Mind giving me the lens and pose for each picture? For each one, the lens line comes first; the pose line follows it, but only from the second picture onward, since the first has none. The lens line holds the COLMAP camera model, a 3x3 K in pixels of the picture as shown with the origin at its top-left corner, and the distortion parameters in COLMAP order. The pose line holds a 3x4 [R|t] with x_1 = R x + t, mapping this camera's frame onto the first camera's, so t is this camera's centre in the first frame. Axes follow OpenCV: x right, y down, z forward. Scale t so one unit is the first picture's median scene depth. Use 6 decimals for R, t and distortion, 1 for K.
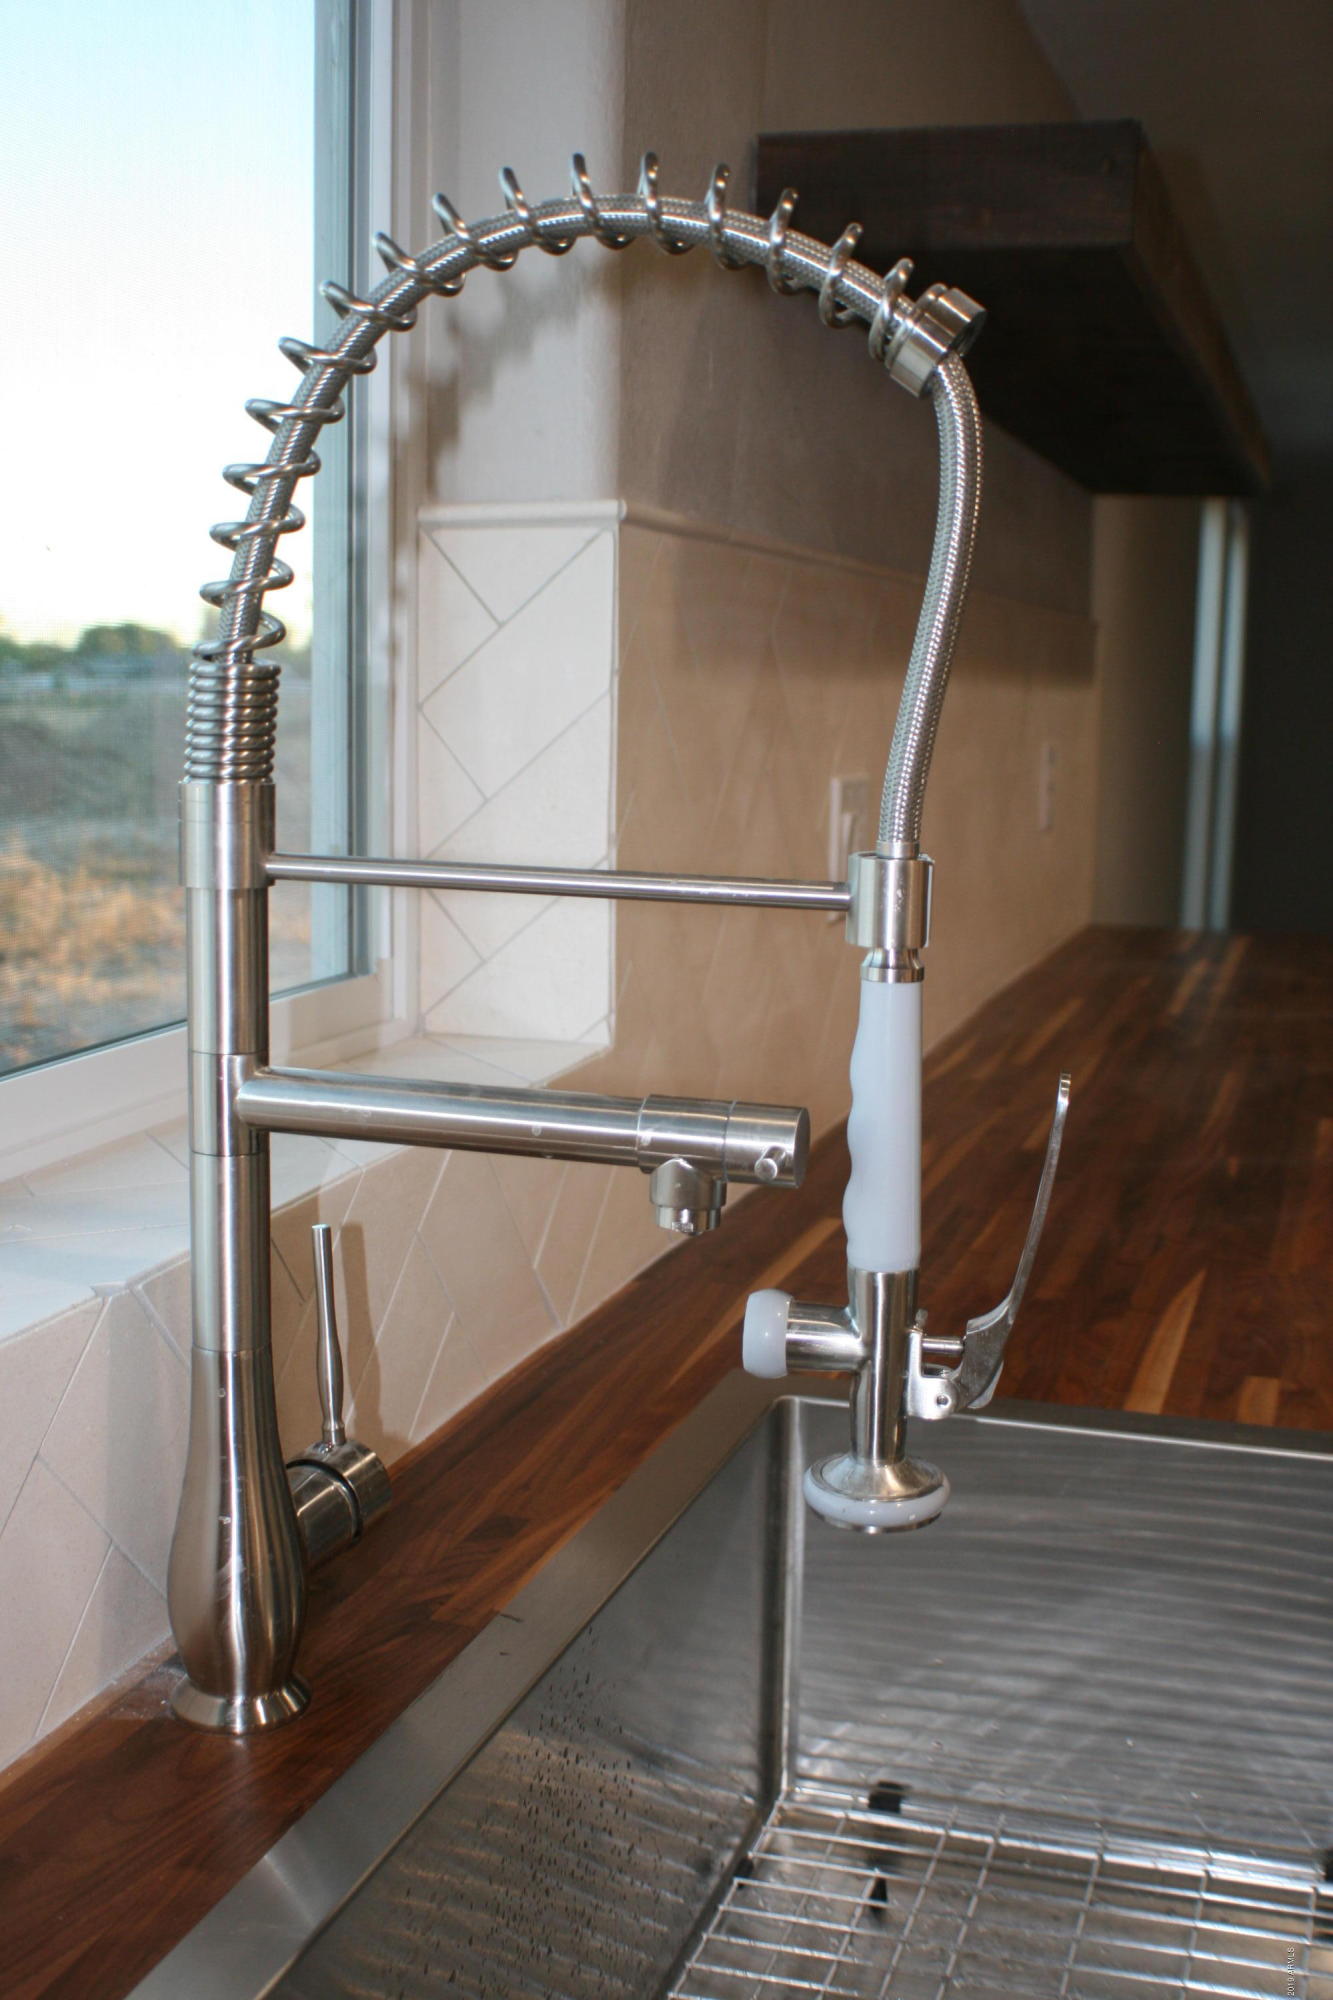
lens RADIAL K [[2127.4, 0, 666.5], [0, 2127.4, 1000.0], [0, 0, 1]] dist [-0.101374, 0.028304]
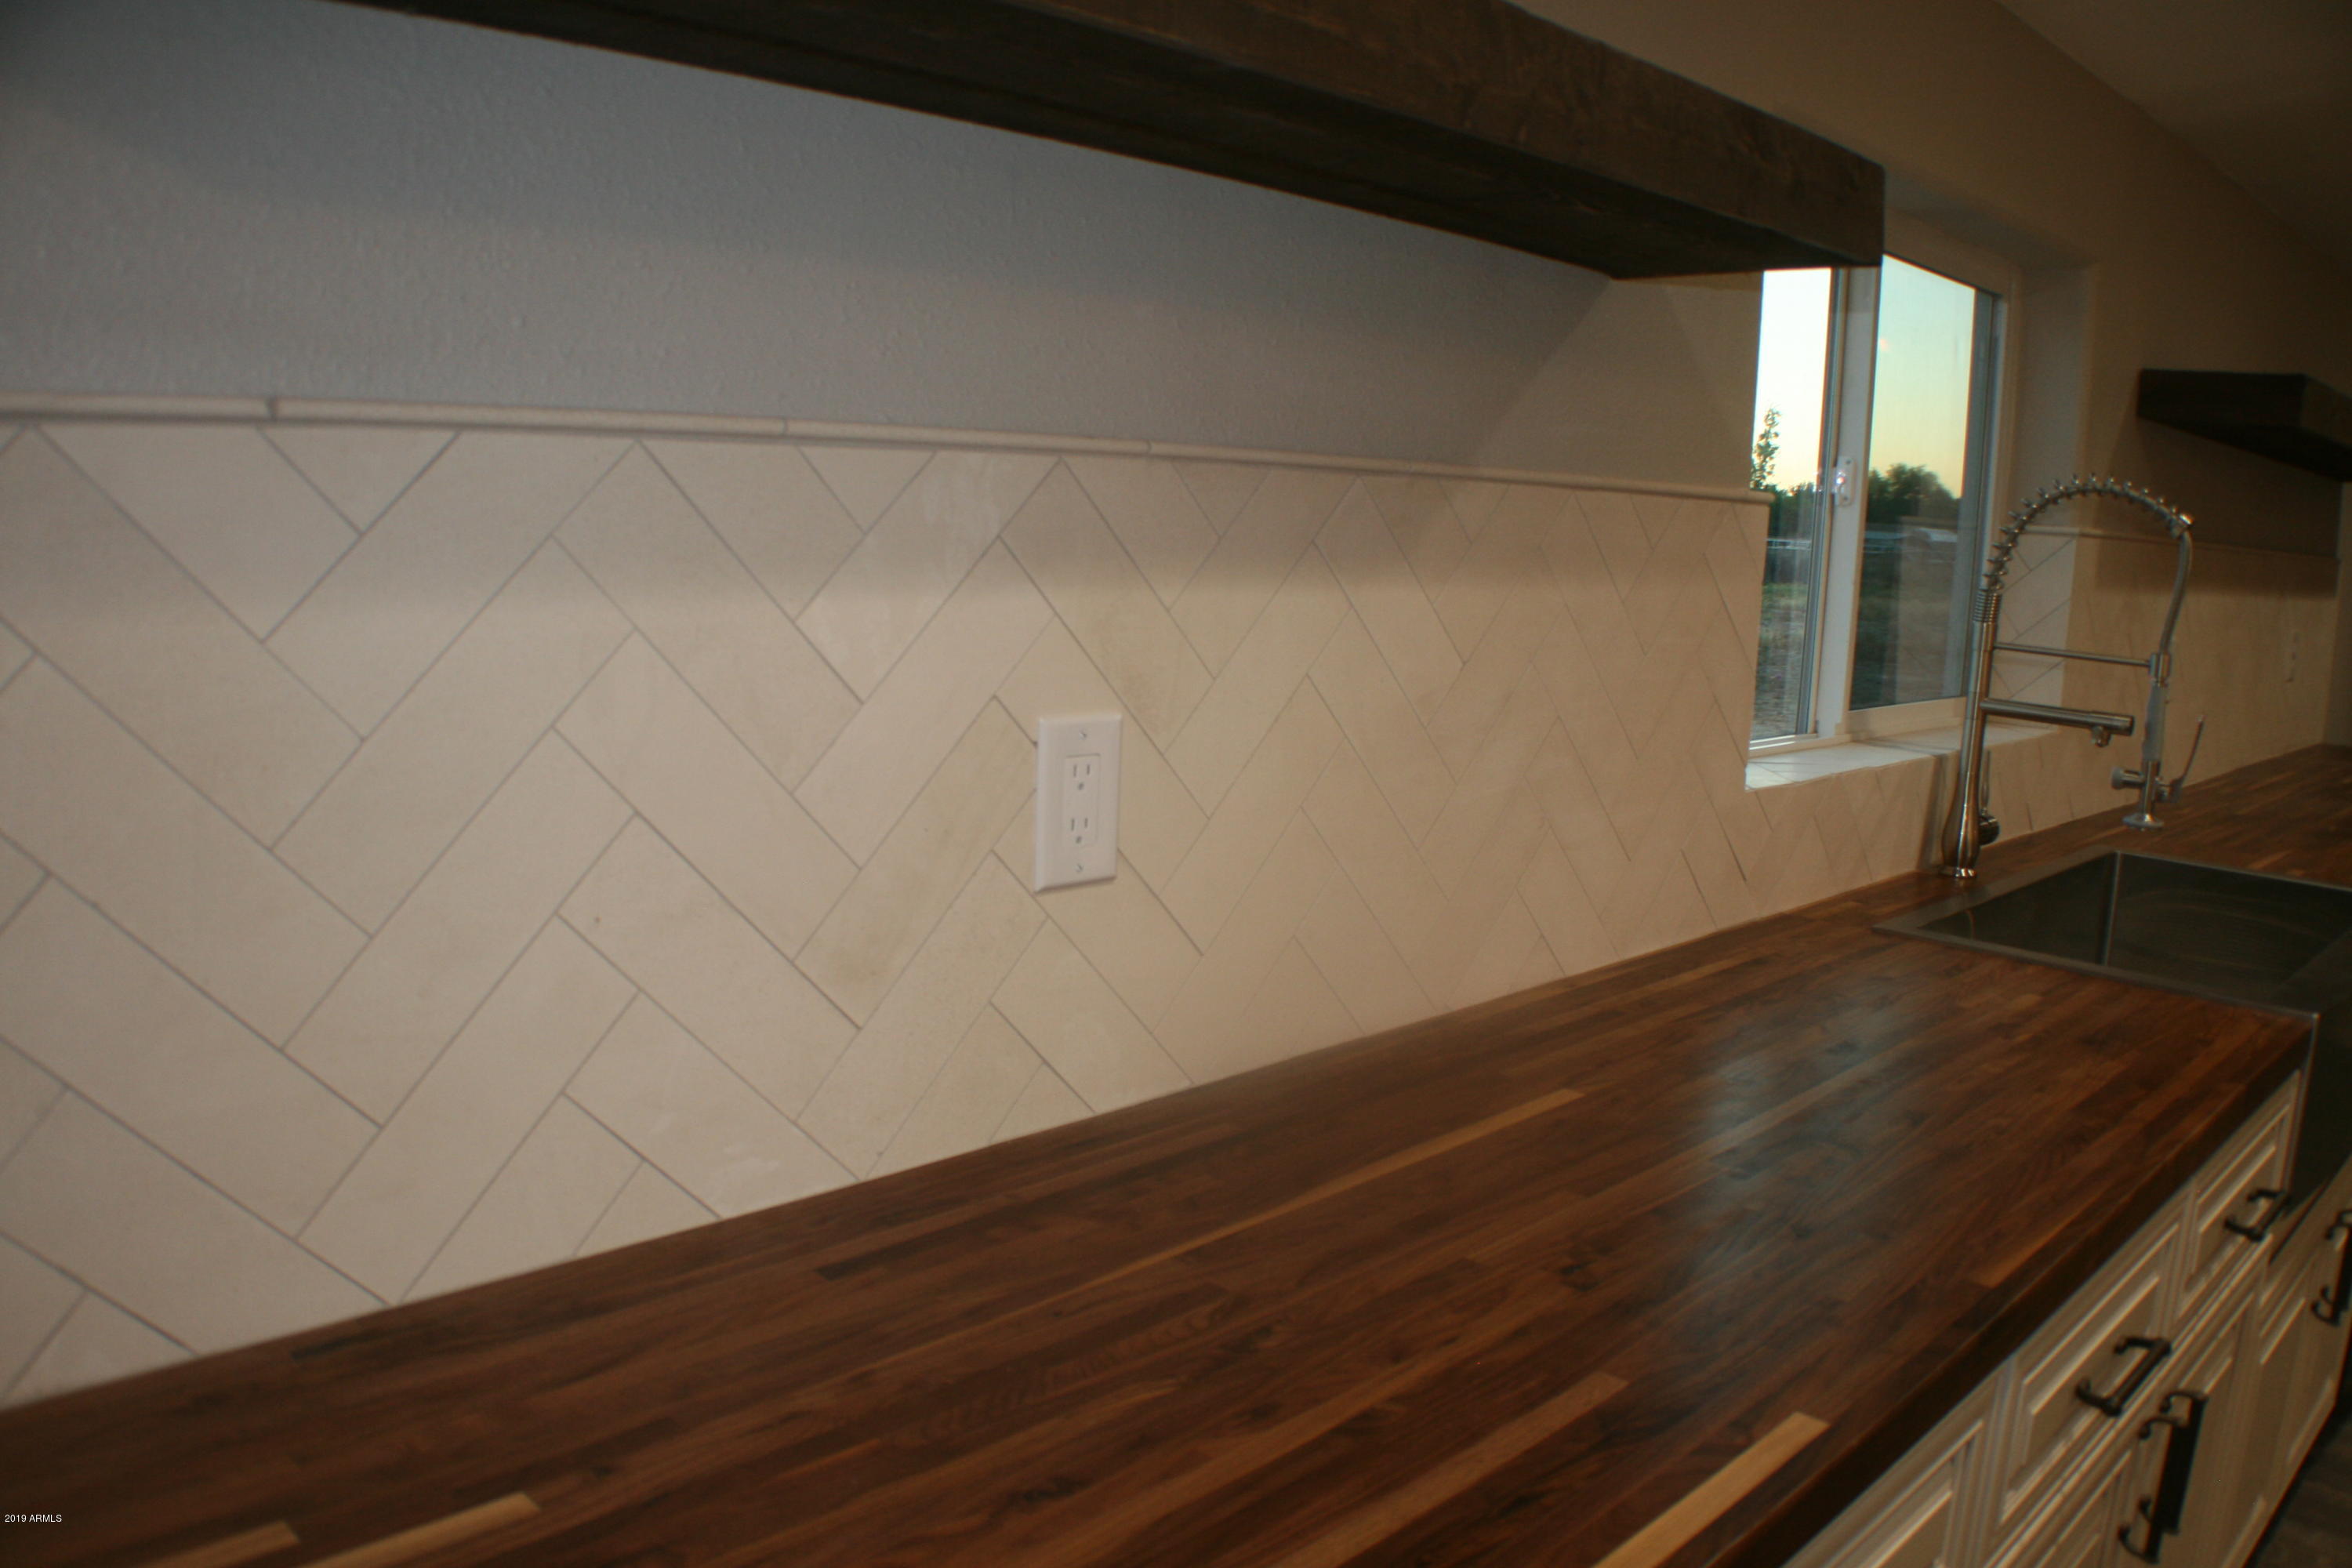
lens RADIAL K [[1837.5, 0, 1176.0], [0, 1837.5, 784.0], [0, 0, 1]] dist [-0.184851, 0.005459]
pose [[0.892699, 0.089297, -0.441718, -0.040977], [-0.092816, 0.995589, 0.013687, 0.161363], [0.440992, 0.028780, 0.897050, -1.448763]]
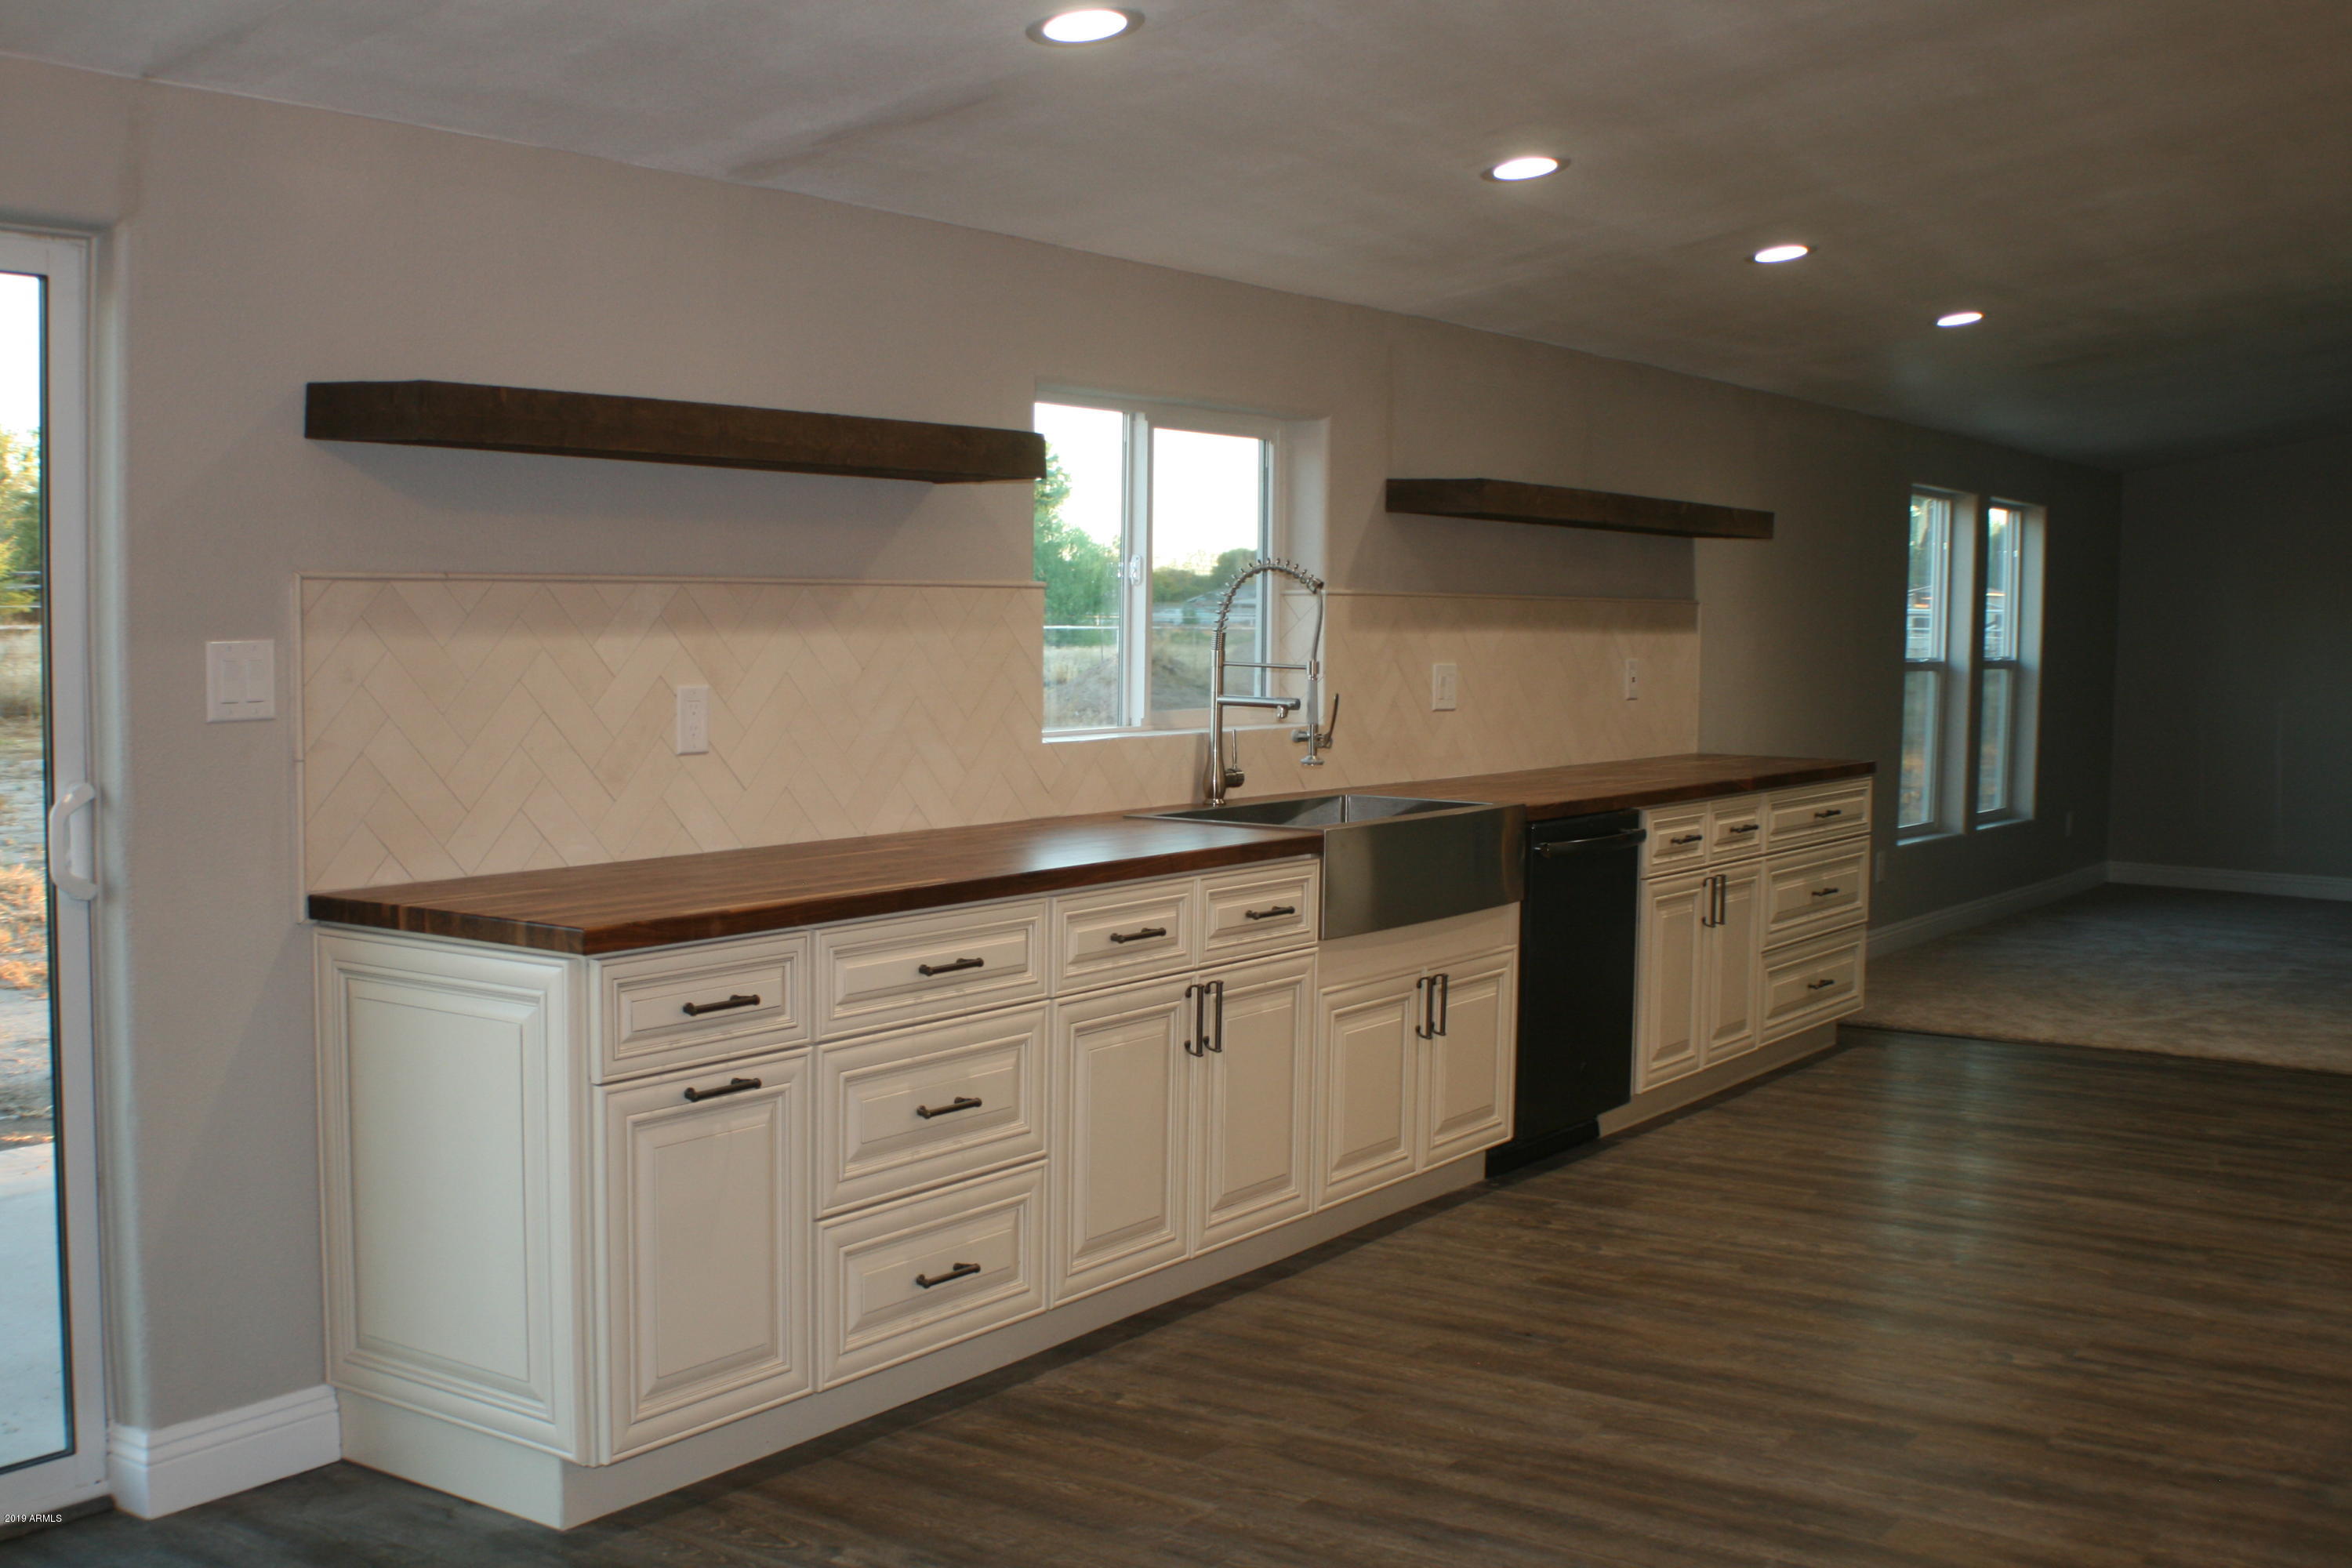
lens RADIAL K [[2501.8, 0, 1175.6], [0, 2501.8, 674.1], [0, 0, 1]] dist [-0.101374, 0.028304]
pose [[0.960092, -0.001256, -0.279682, 1.021444], [-0.033767, 0.992155, -0.120371, 0.503765], [0.277639, 0.125011, 0.952517, -3.573460]]
